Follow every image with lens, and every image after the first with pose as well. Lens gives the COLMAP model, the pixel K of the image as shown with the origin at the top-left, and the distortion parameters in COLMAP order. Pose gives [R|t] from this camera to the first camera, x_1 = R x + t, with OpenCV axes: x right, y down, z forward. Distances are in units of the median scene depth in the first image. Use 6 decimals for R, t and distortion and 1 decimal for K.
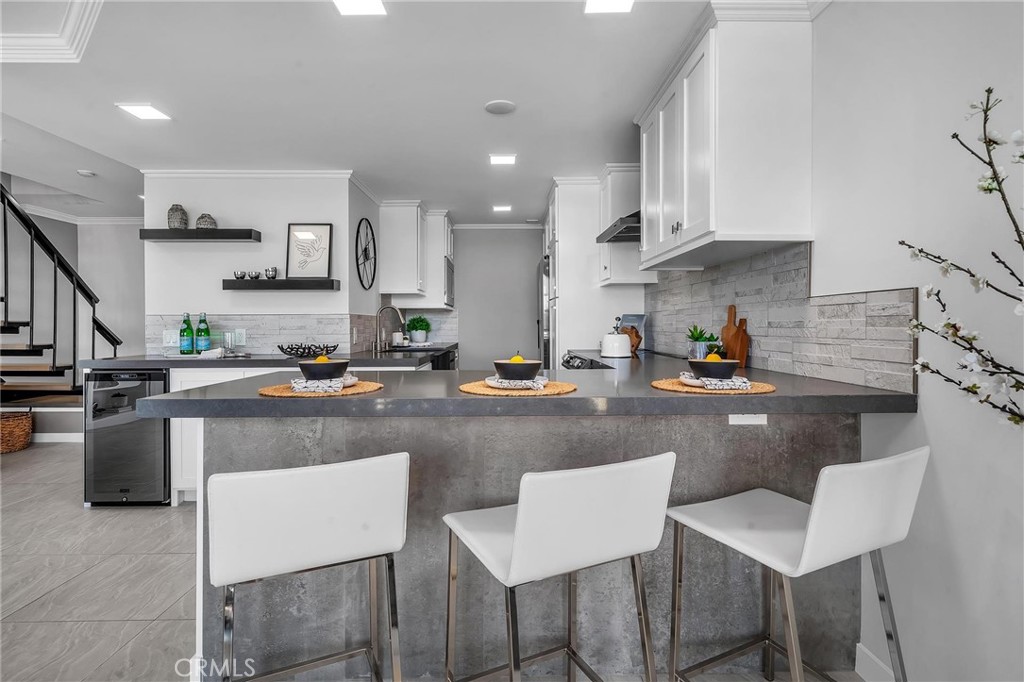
lens RADIAL K [[520.7, 0, 501.6], [0, 520.7, 335.5], [0, 0, 1]] dist [0.026226, 0.000732]
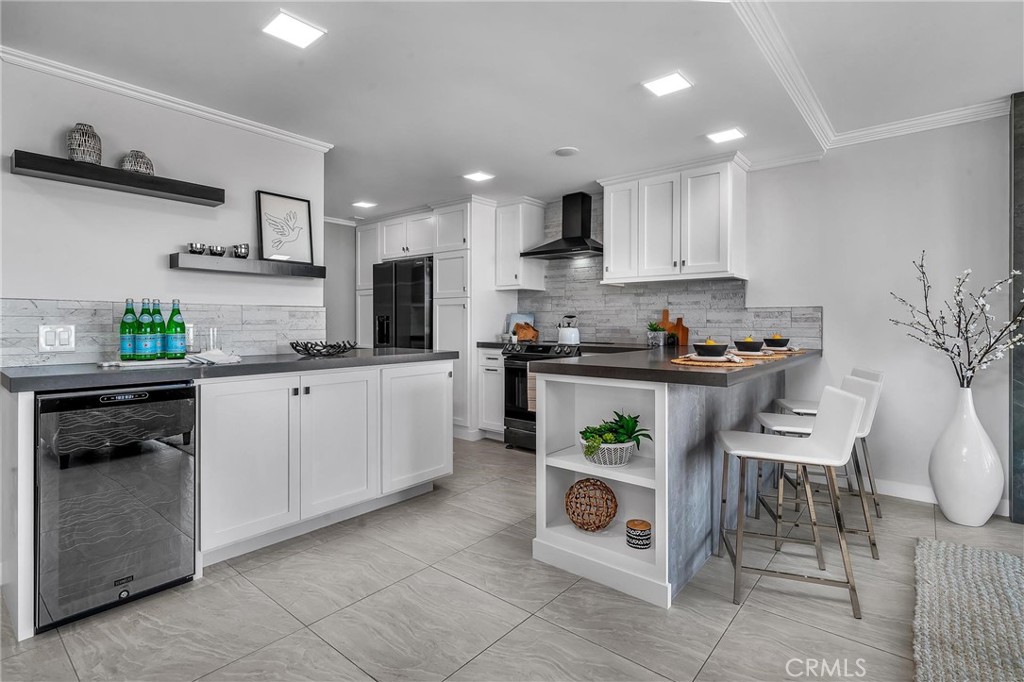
lens RADIAL K [[492.8, 0, 507.3], [0, 492.8, 333.4], [0, 0, 1]] dist [0.008161, 0.002480]
pose [[0.648546, -0.012880, 0.761066, -0.997996], [0.010526, 0.999913, 0.007952, 0.000572], [-0.761103, 0.002853, 0.648625, 0.314519]]
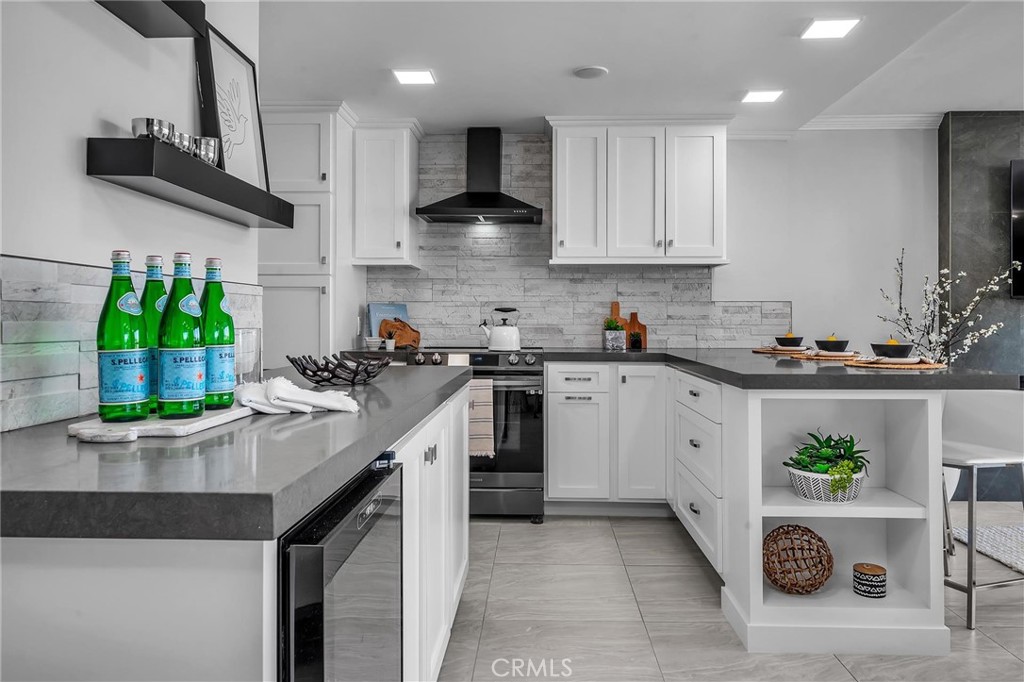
lens RADIAL K [[717.2, 0, 507.0], [0, 717.2, 331.3], [0, 0, 1]] dist [0.013756, 0.001322]
pose [[0.046478, -0.014047, 0.998821, -1.206611], [0.016346, 0.999778, 0.013300, -0.011959], [-0.998786, 0.015709, 0.046697, 1.060129]]
